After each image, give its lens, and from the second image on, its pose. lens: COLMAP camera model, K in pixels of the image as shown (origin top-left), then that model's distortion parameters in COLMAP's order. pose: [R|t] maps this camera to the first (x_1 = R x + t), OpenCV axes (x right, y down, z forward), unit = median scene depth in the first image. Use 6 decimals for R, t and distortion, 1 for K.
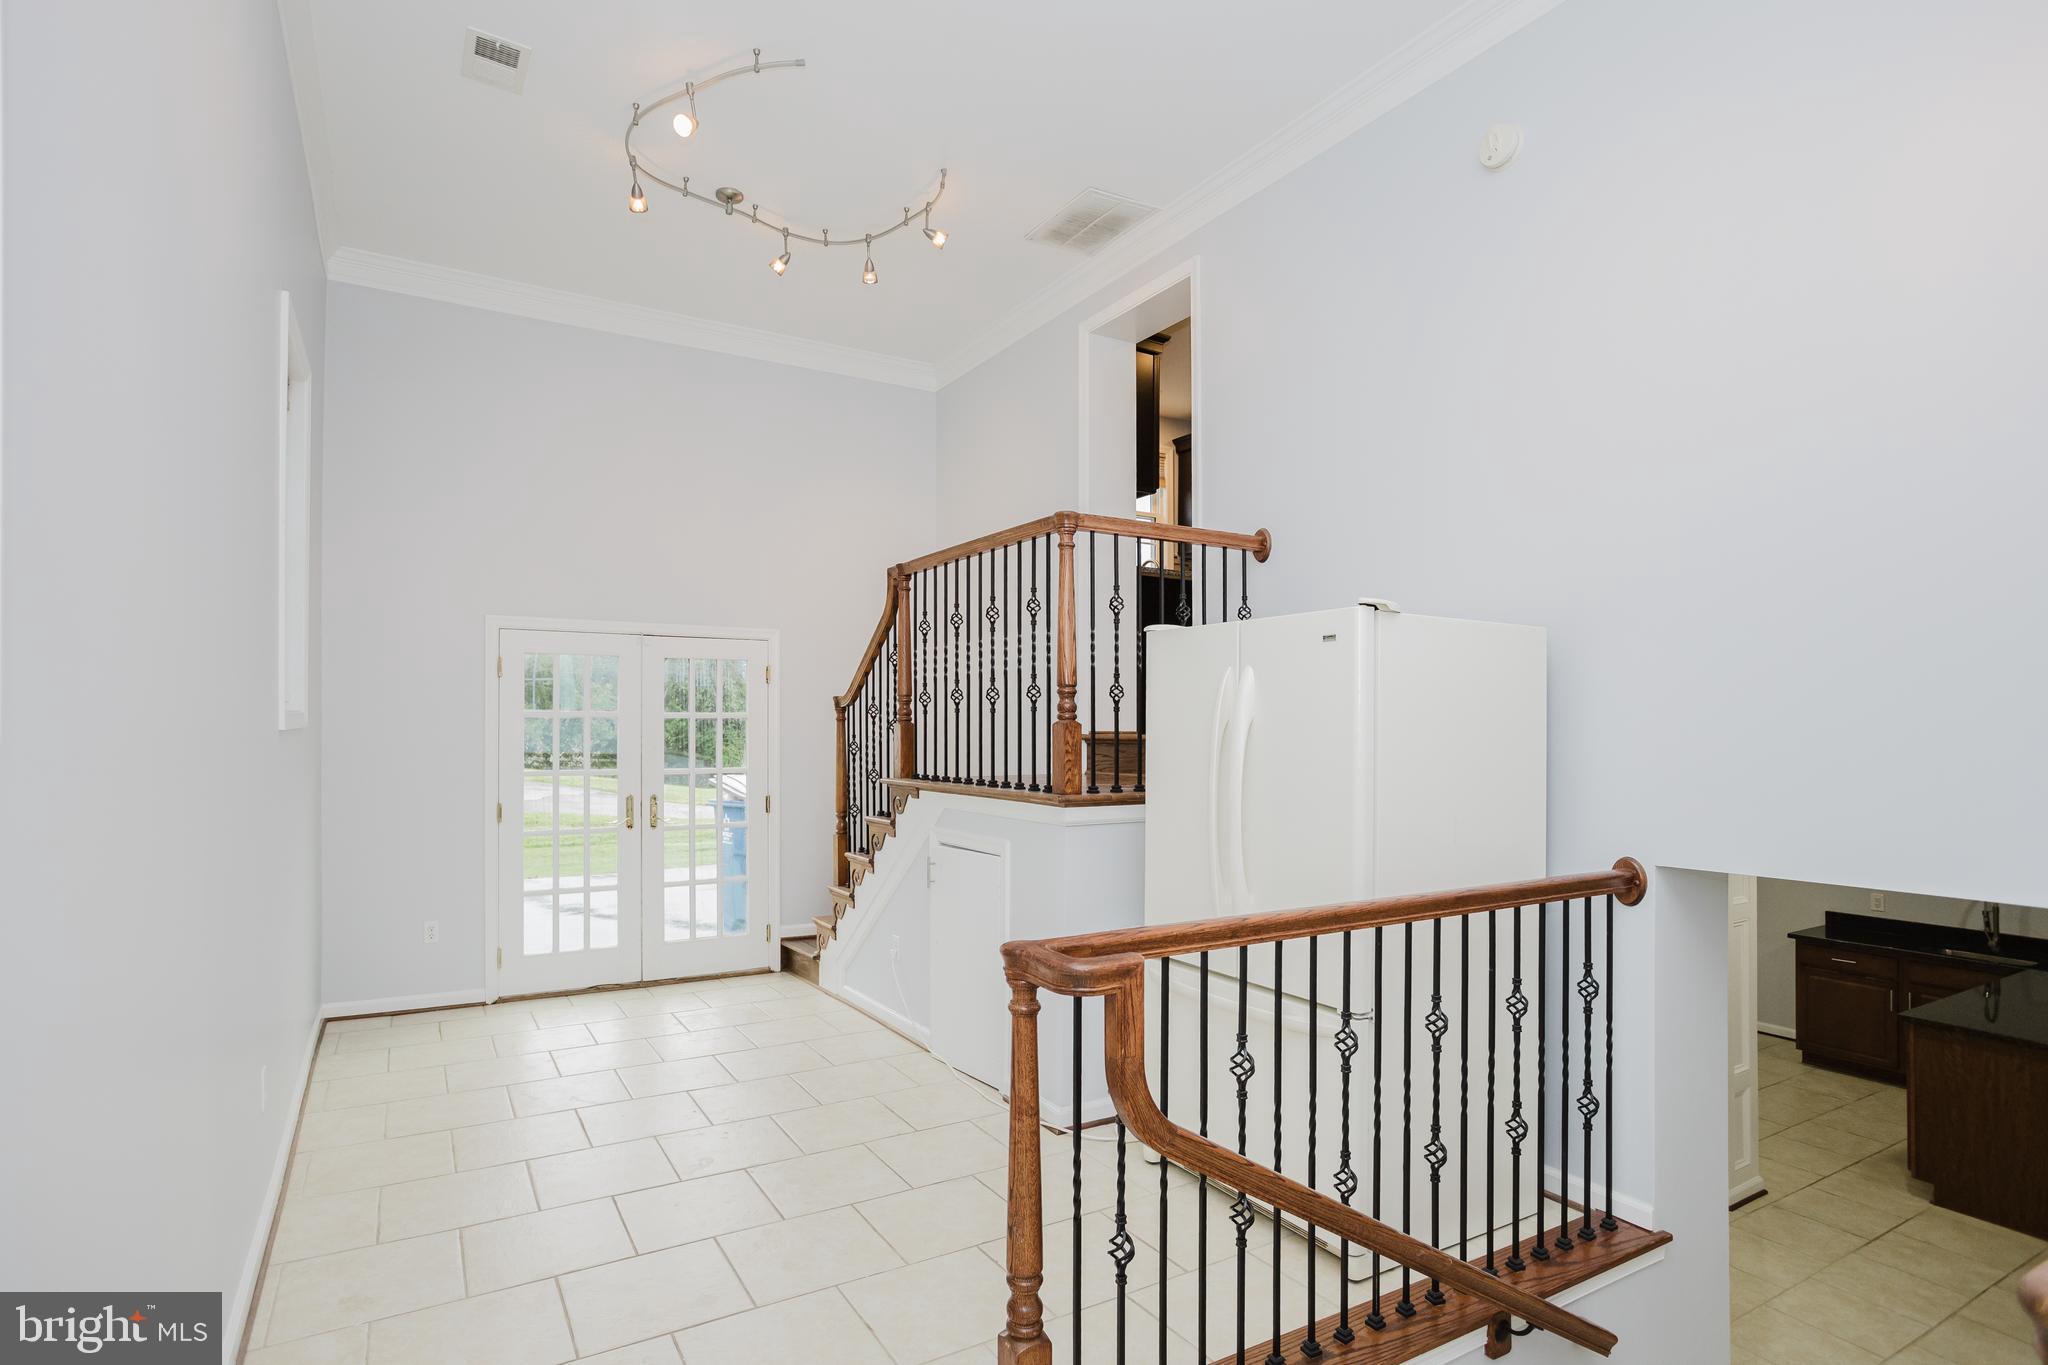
lens RADIAL K [[1057.7, 0, 1022.6], [0, 1057.7, 723.1], [0, 0, 1]] dist [-0.013335, 0.013877]
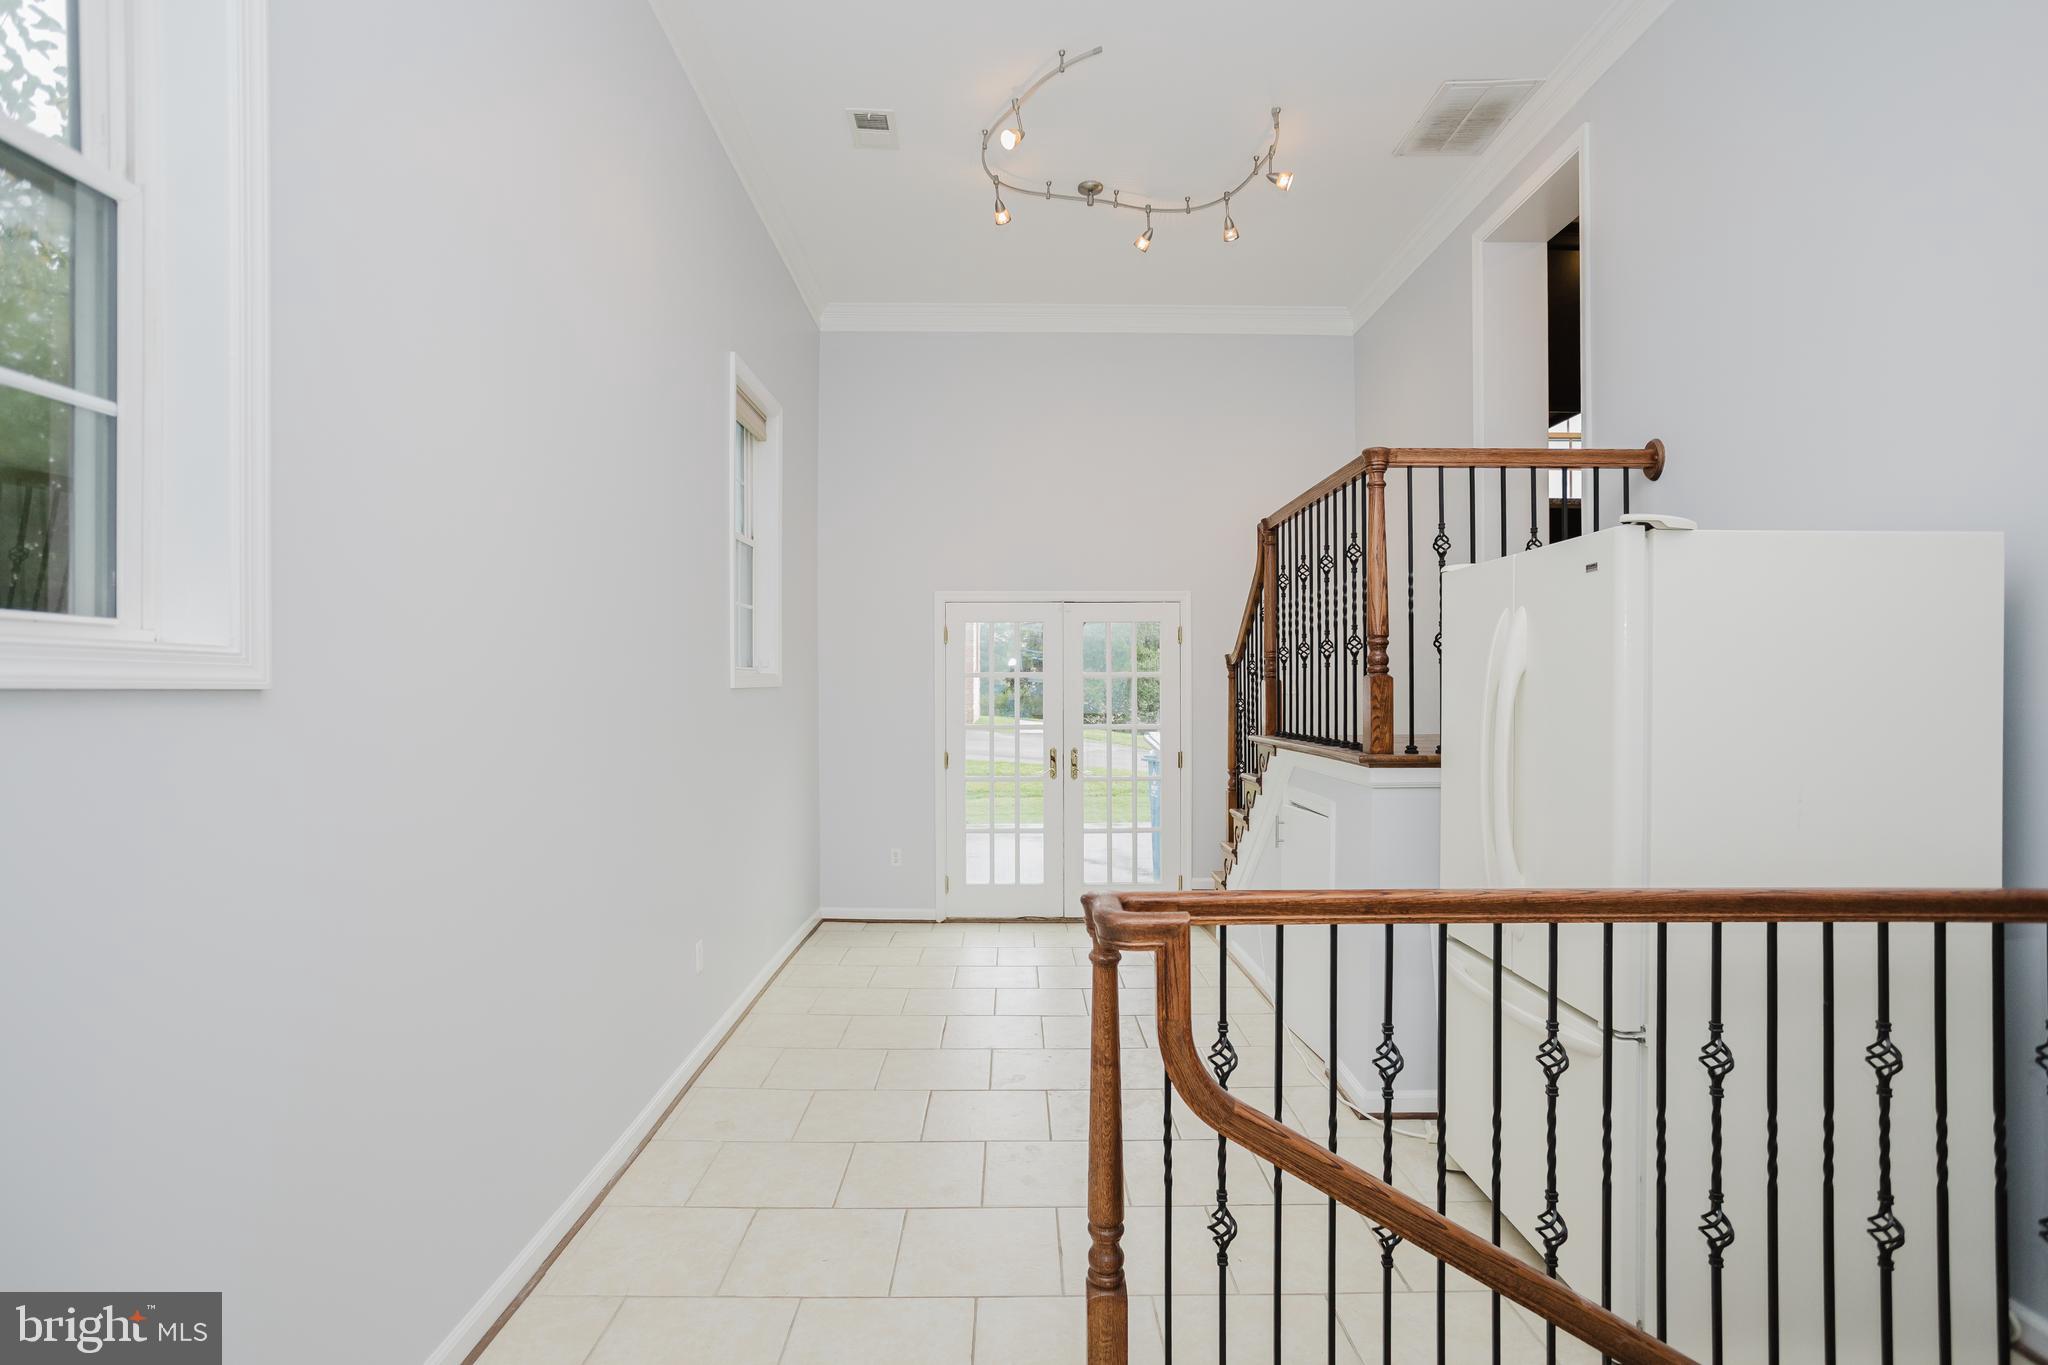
lens RADIAL K [[1057.7, 0, 1070.2], [0, 1057.7, 691.2], [0, 0, 1]] dist [-0.013335, 0.013877]
pose [[0.866351, -0.003896, -0.499421, 0.243783], [0.006250, 0.999976, 0.003041, 0.007045], [0.499397, -0.005756, 0.866354, 0.060919]]
